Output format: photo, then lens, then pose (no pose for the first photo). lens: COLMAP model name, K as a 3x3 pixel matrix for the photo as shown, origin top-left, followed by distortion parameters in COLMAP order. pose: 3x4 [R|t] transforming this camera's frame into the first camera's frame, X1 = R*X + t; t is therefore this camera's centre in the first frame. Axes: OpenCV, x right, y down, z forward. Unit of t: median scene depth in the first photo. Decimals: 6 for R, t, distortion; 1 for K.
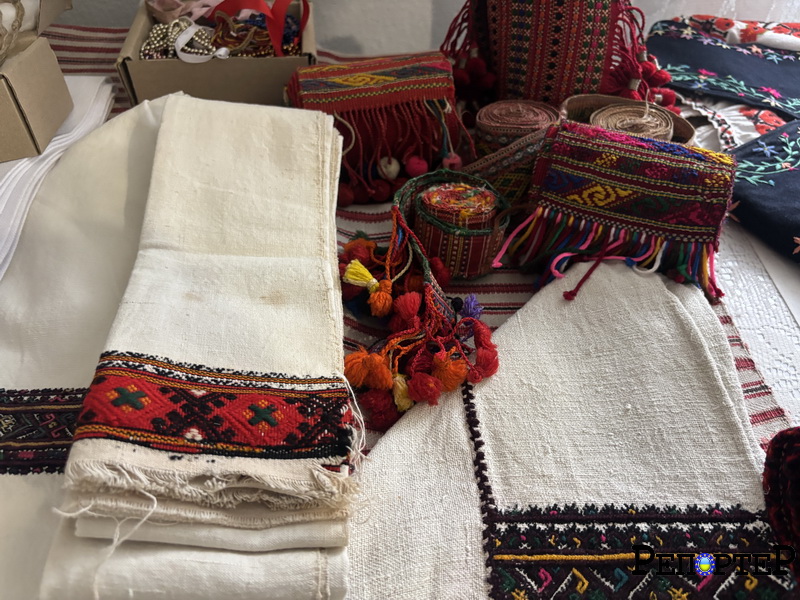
lens RADIAL K [[597.7, 0, 400.0], [0, 597.7, 300.0], [0, 0, 1]] dist [0.050365, -0.053633]
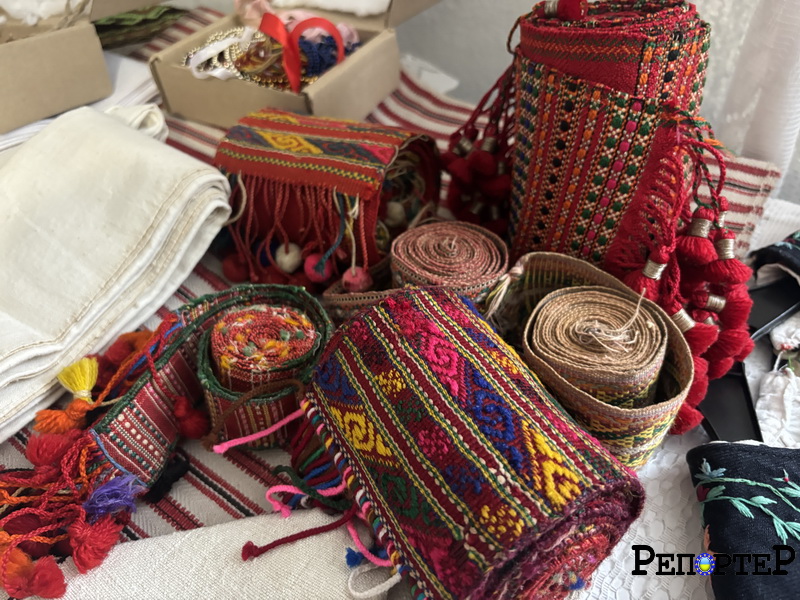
lens RADIAL K [[597.7, 0, 400.0], [0, 597.7, 300.0], [0, 0, 1]] dist [0.050365, -0.053633]
pose [[0.795341, 0.376563, -0.475008, 0.595005], [-0.375102, 0.921320, 0.102316, -0.368398], [0.476163, 0.096800, 0.874013, 0.475399]]
